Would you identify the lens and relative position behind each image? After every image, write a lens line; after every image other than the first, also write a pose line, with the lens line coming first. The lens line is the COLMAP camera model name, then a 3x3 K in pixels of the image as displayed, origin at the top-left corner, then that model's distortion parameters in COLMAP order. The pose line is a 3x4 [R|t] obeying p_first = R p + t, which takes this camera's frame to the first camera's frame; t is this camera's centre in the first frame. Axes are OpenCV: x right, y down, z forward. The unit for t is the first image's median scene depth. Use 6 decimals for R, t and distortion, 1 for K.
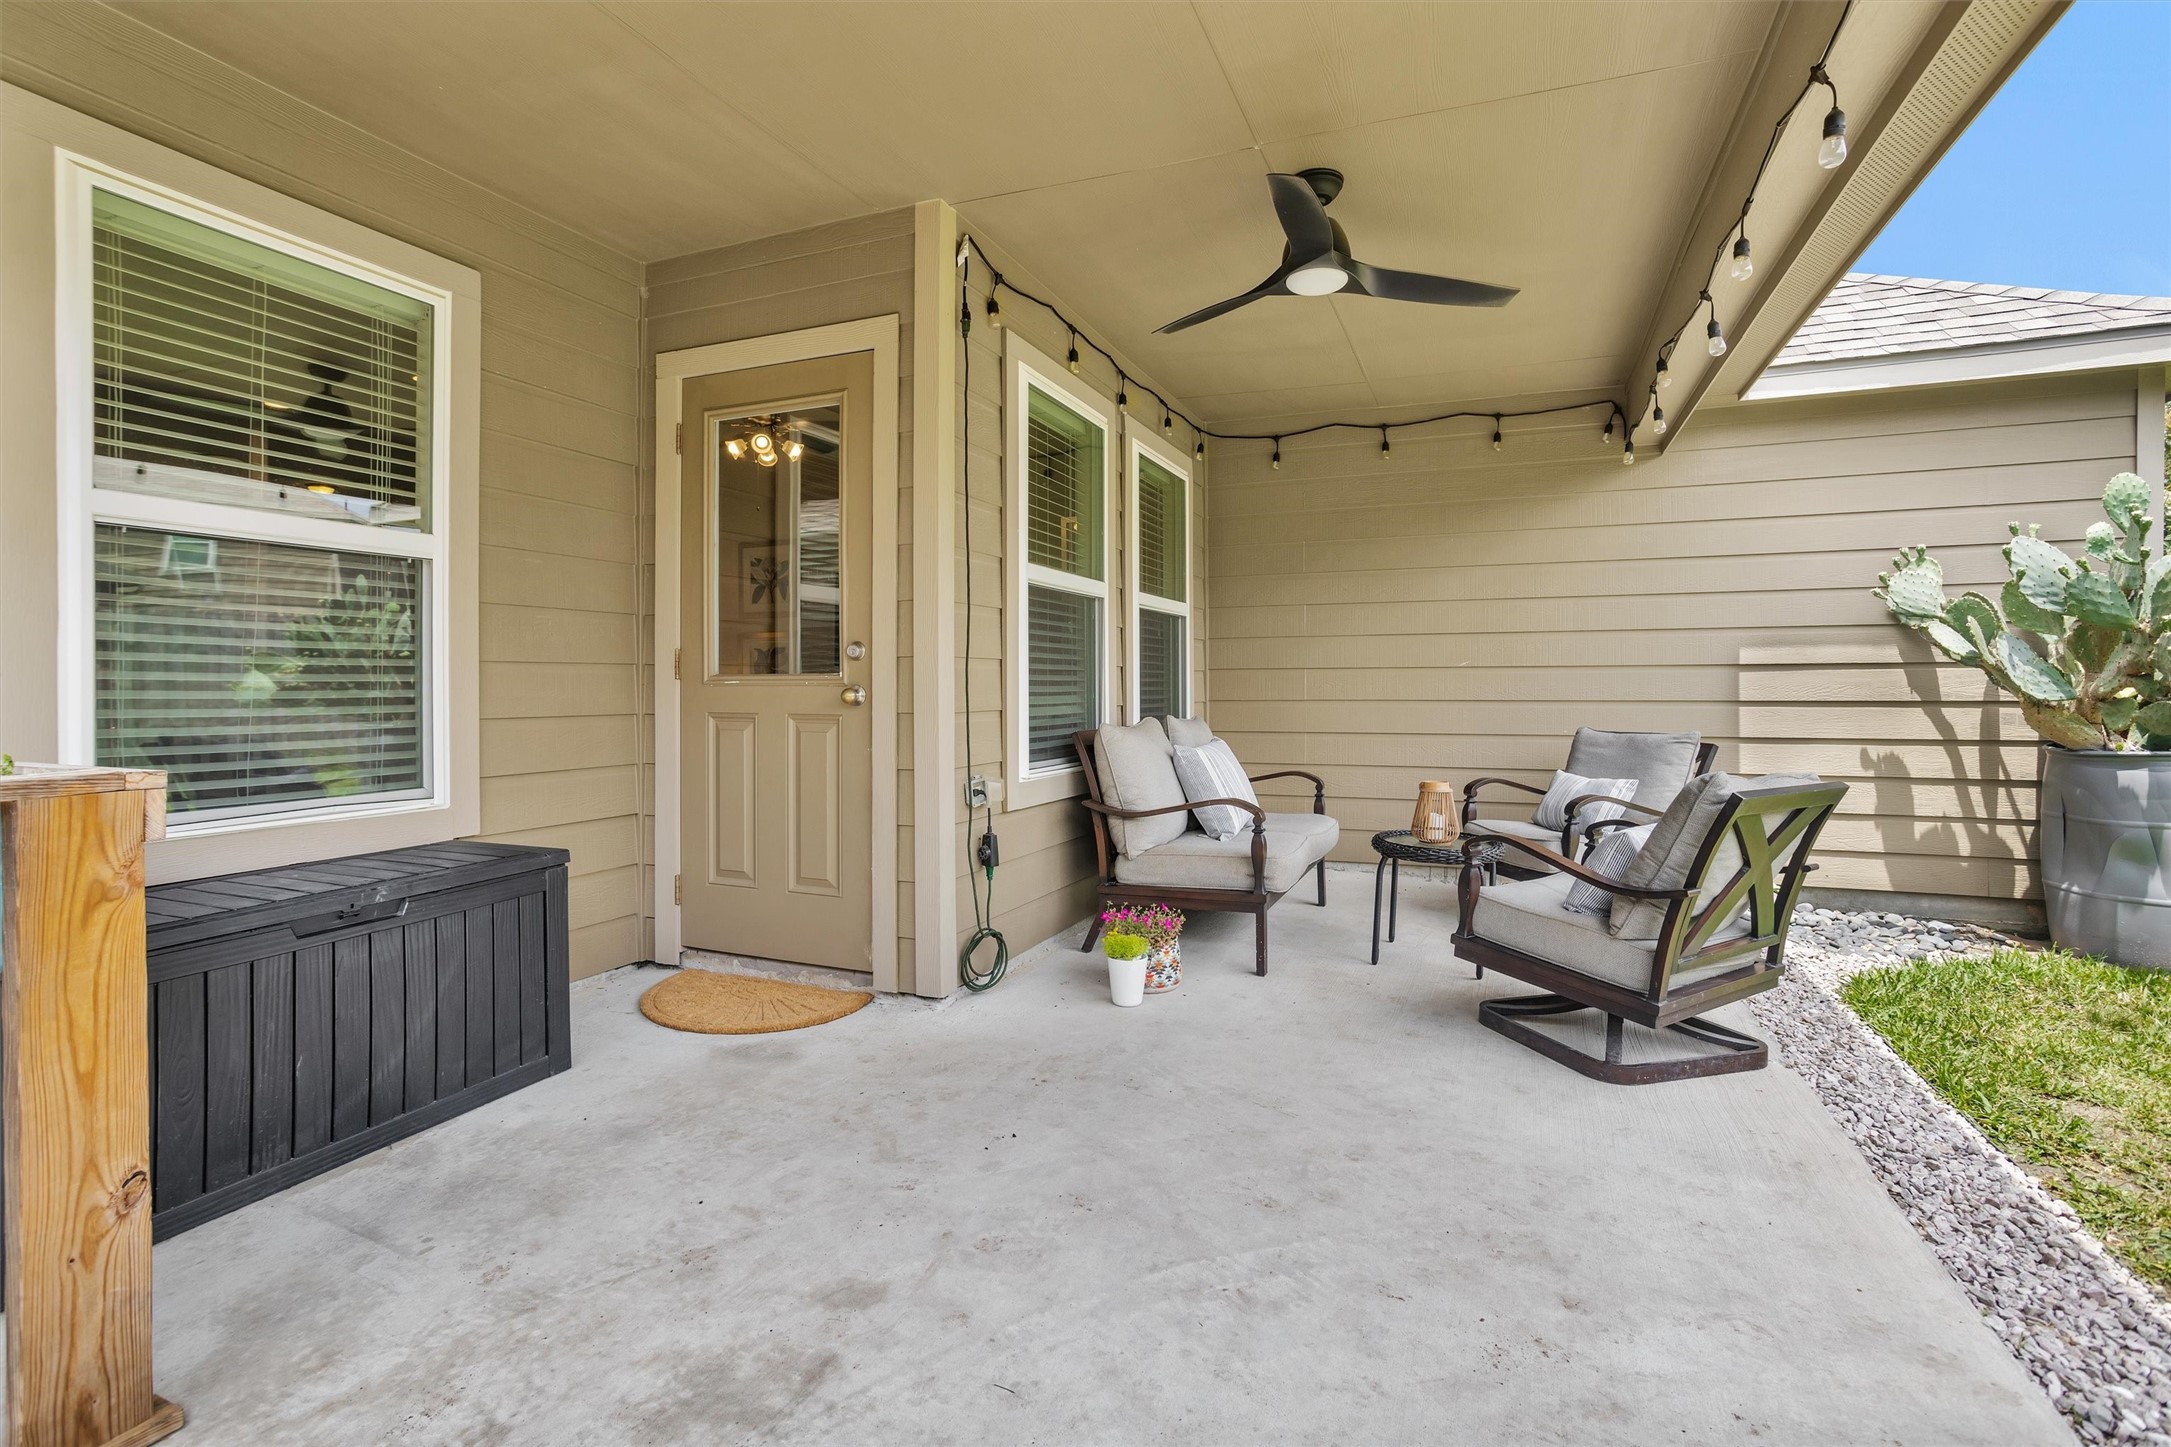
lens RADIAL K [[1049.9, 0, 1076.9], [0, 1049.9, 681.1], [0, 0, 1]] dist [-0.048800, 0.026786]
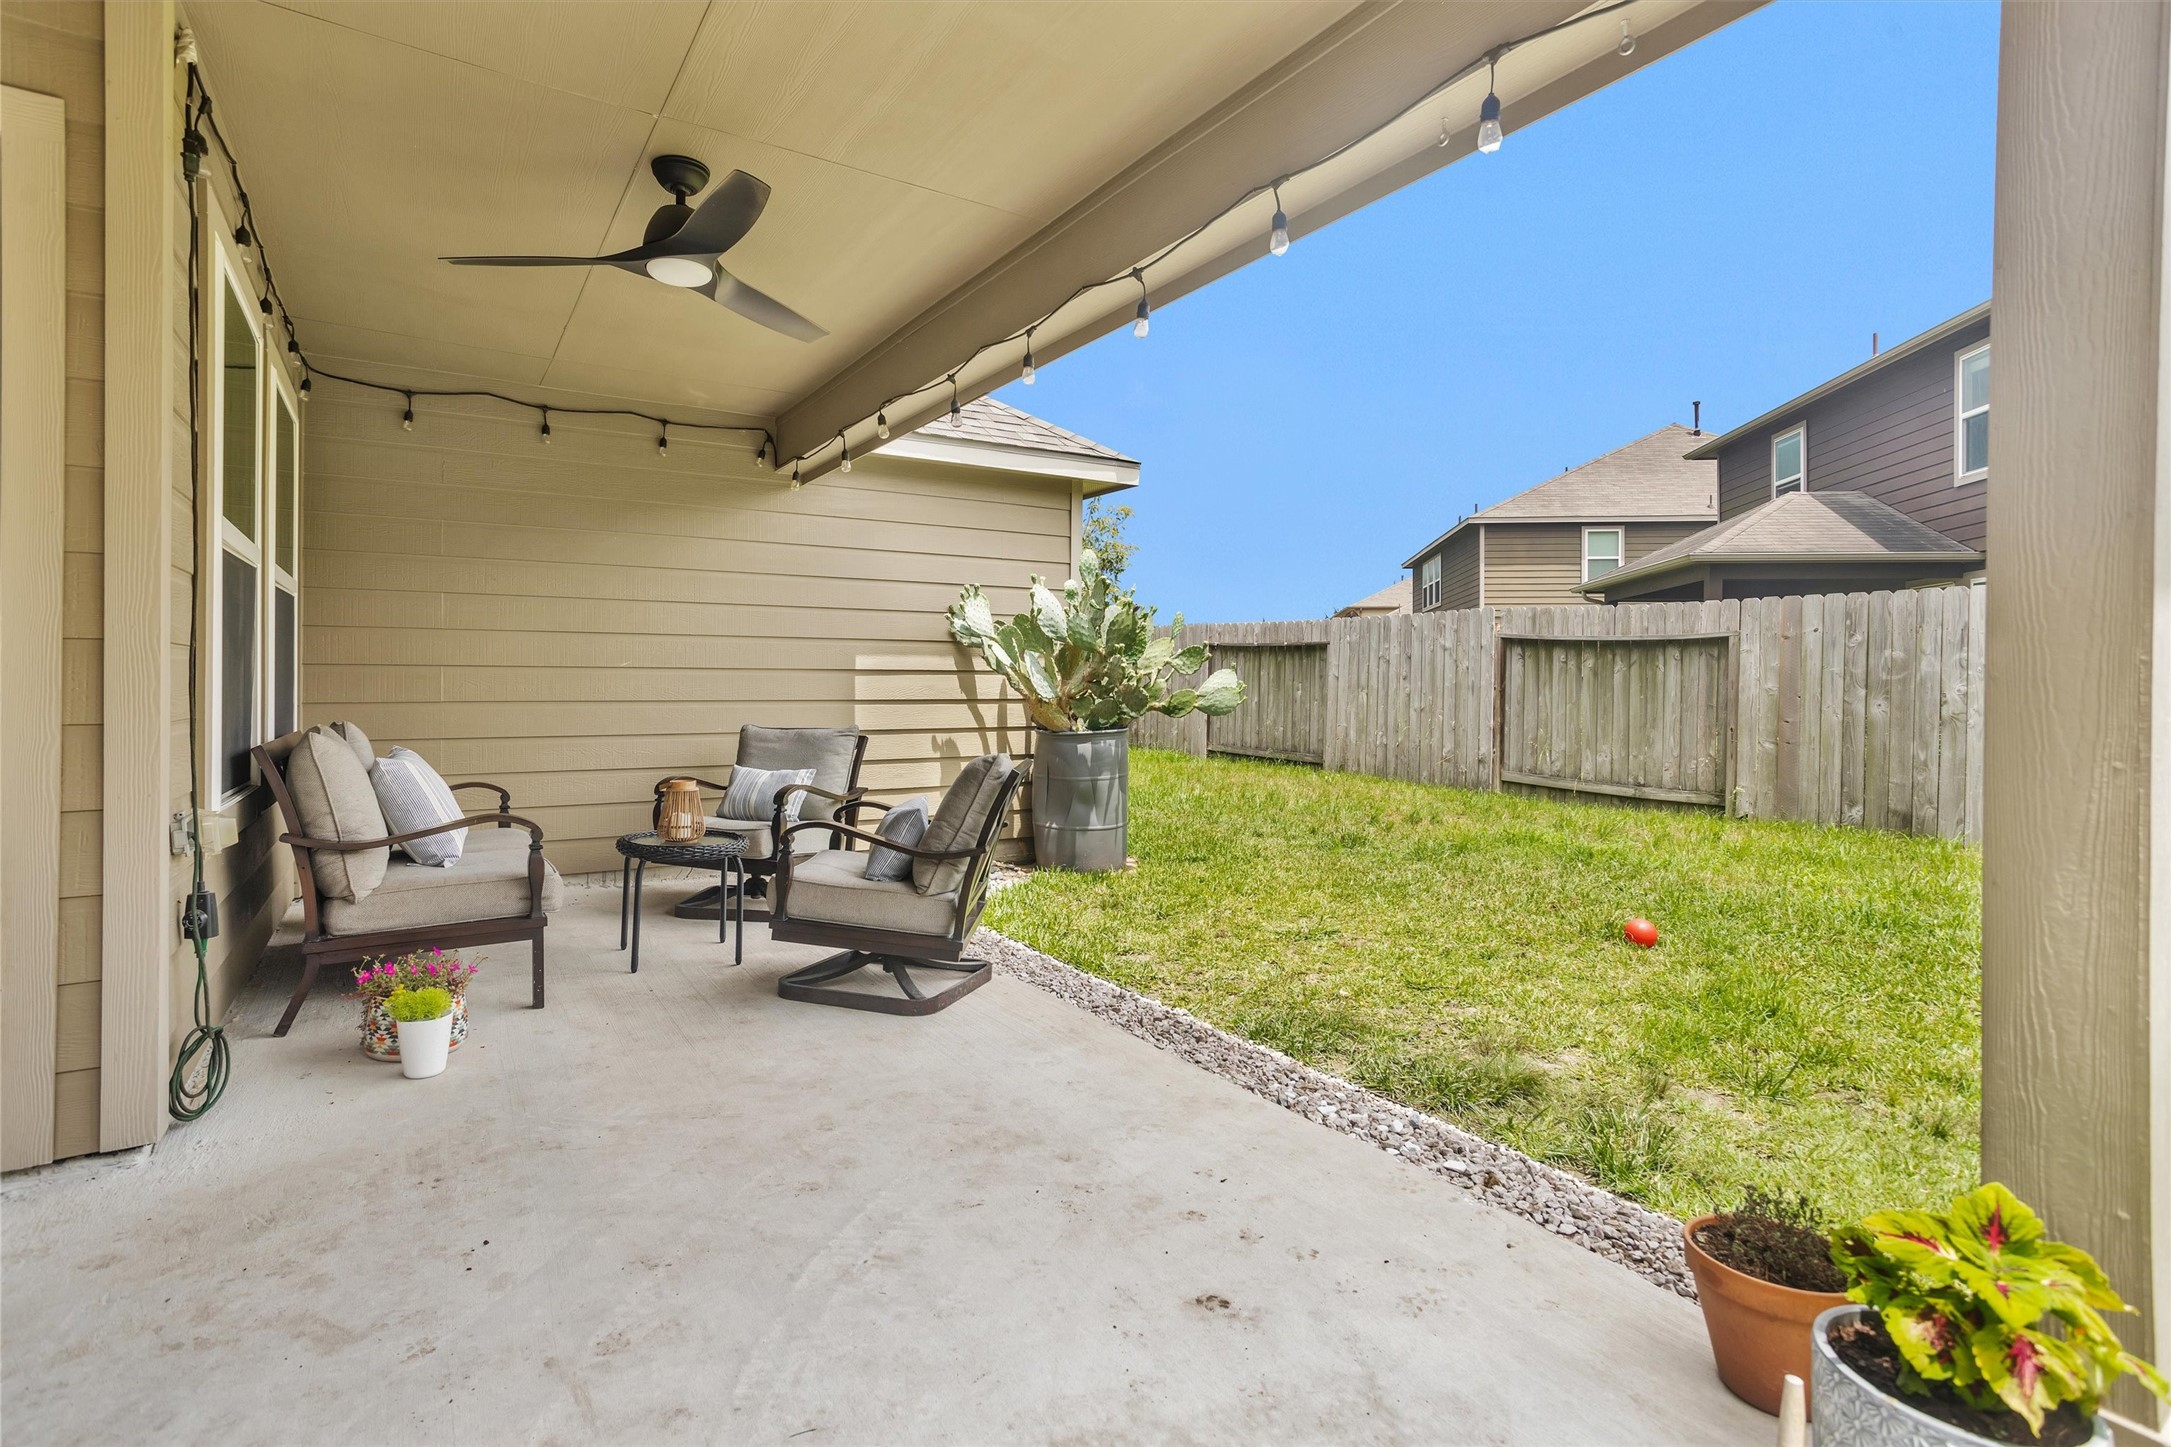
lens RADIAL K [[1065.4, 0, 1072.2], [0, 1065.4, 682.9], [0, 0, 1]] dist [-0.047208, 0.032305]
pose [[0.578450, 0.006709, 0.815690, -0.333600], [-0.009027, 0.999958, -0.001823, -0.000761], [-0.815668, -0.006308, 0.578486, 0.114822]]
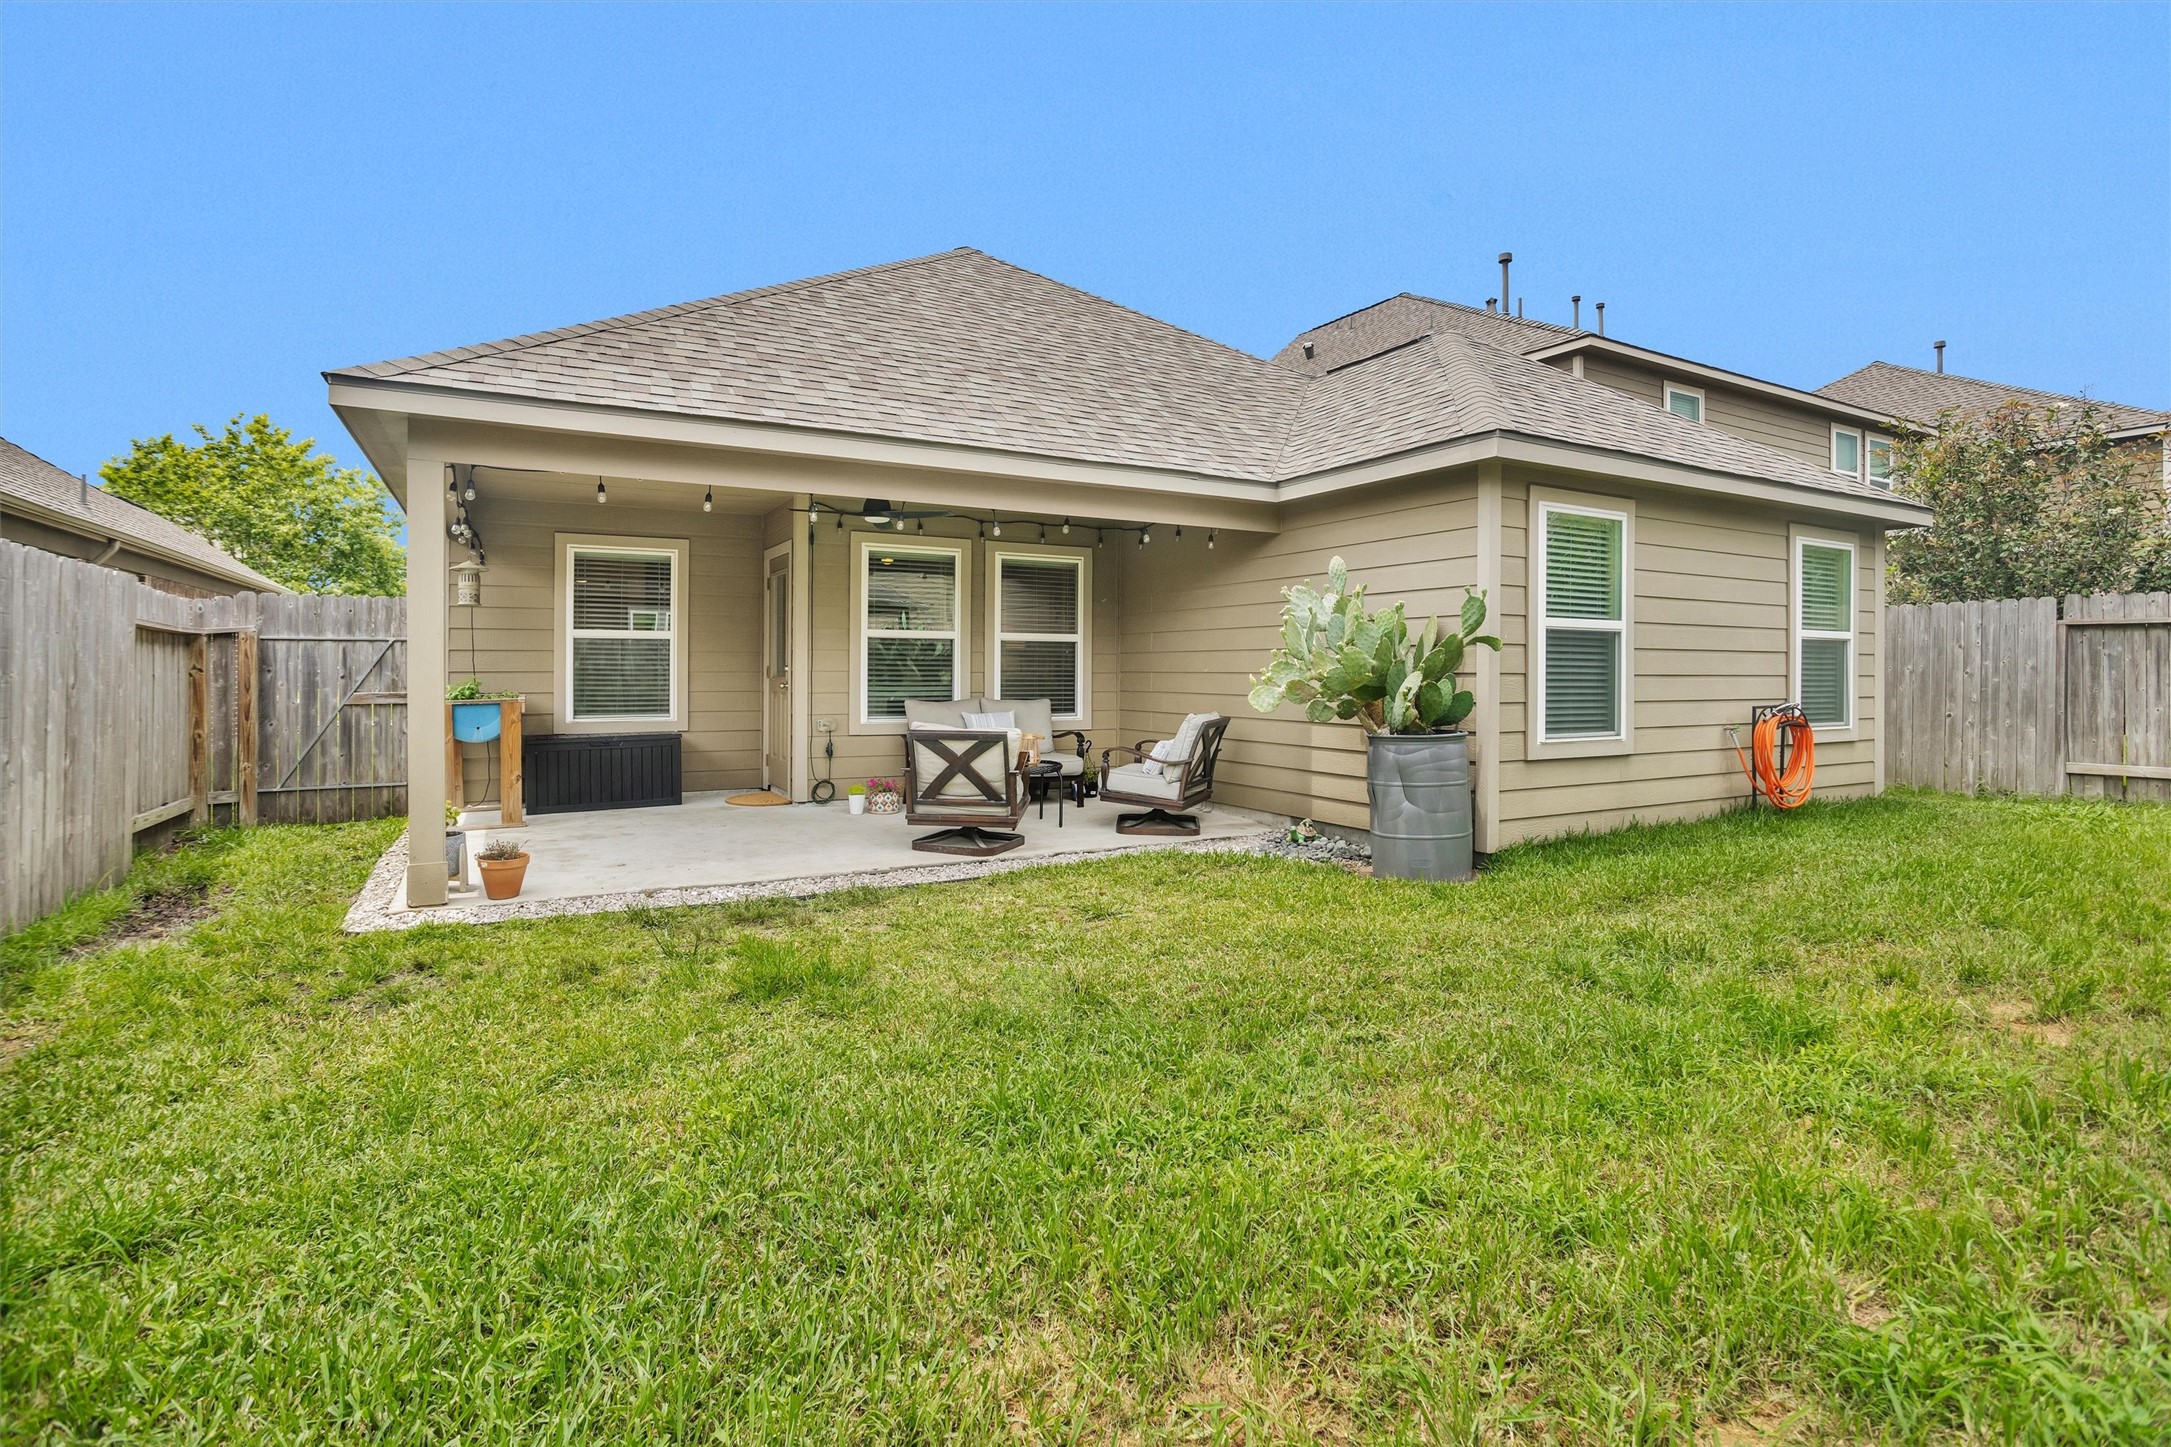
lens RADIAL K [[1070.2, 0, 1079.4], [0, 1070.2, 662.9], [0, 0, 1]] dist [-0.035462, 0.000868]
pose [[0.776144, 0.002031, -0.630553, 2.023858], [-0.003357, 0.999994, -0.000911, -0.042685], [0.630547, 0.002824, 0.776146, -0.600013]]
